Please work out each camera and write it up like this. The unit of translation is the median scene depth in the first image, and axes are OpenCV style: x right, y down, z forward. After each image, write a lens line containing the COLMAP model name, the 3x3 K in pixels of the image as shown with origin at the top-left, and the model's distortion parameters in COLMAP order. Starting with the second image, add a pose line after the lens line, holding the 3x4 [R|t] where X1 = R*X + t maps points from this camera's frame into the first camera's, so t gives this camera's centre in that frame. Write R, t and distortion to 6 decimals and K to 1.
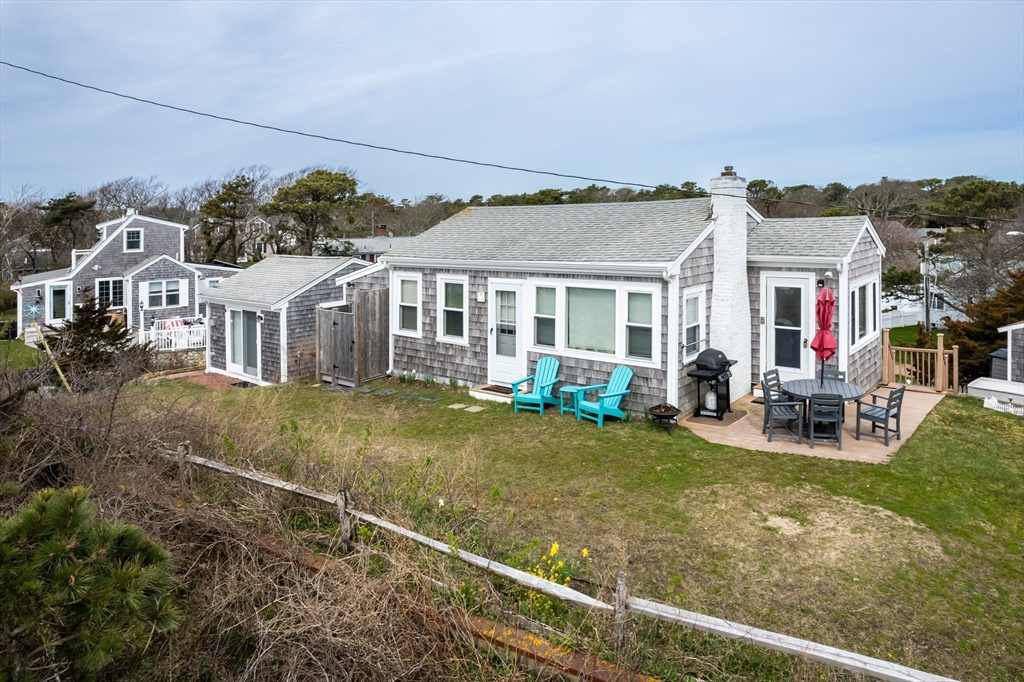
lens RADIAL K [[670.9, 0, 512.9], [0, 670.9, 340.9], [0, 0, 1]] dist [-0.057483, 0.044277]
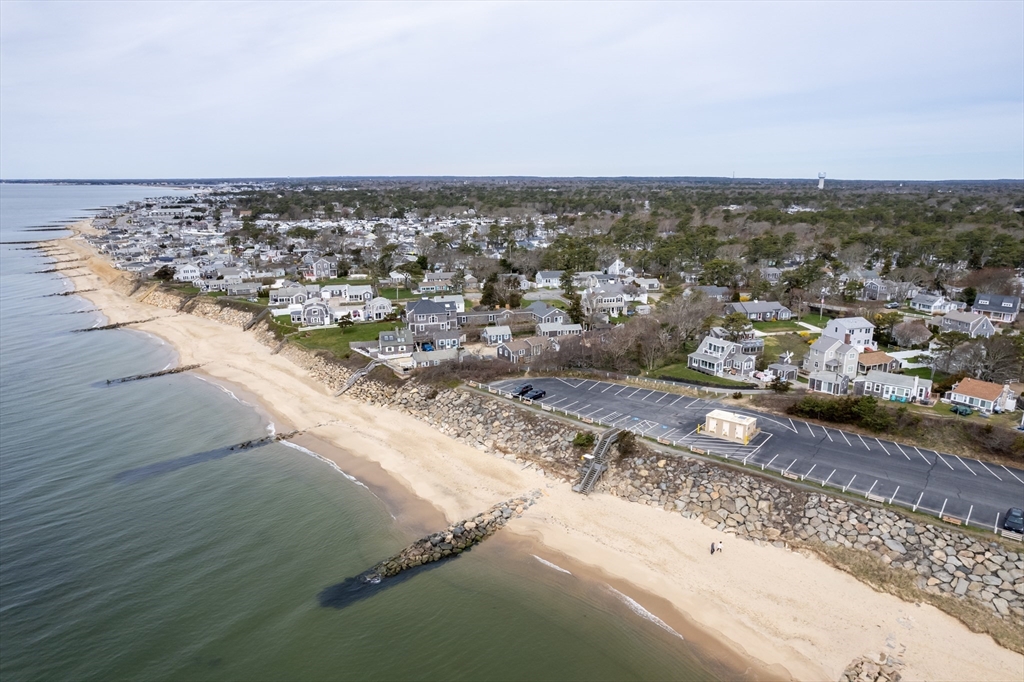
lens RADIAL K [[670.9, 0, 514.2], [0, 670.9, 343.3], [0, 0, 1]] dist [-0.057483, 0.044277]
pose [[0.999963, -0.006429, 0.005726, -4.699405], [0.005752, 0.993776, 0.111249, -1.555342], [-0.006406, -0.111212, 0.993776, -7.123146]]
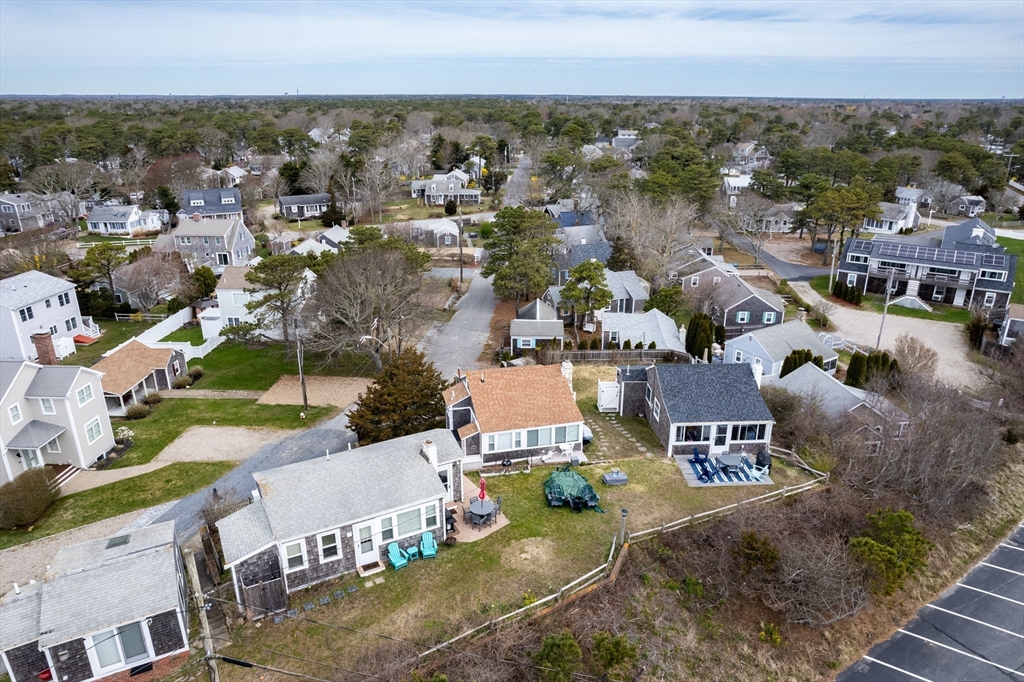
lens RADIAL K [[670.9, 0, 517.8], [0, 670.9, 339.6], [0, 0, 1]] dist [-0.057483, 0.044277]
pose [[0.357164, -0.326059, 0.875282, -1.467139], [0.126262, 0.945344, 0.300637, -1.188662], [-0.925468, 0.003138, 0.378812, -0.264417]]
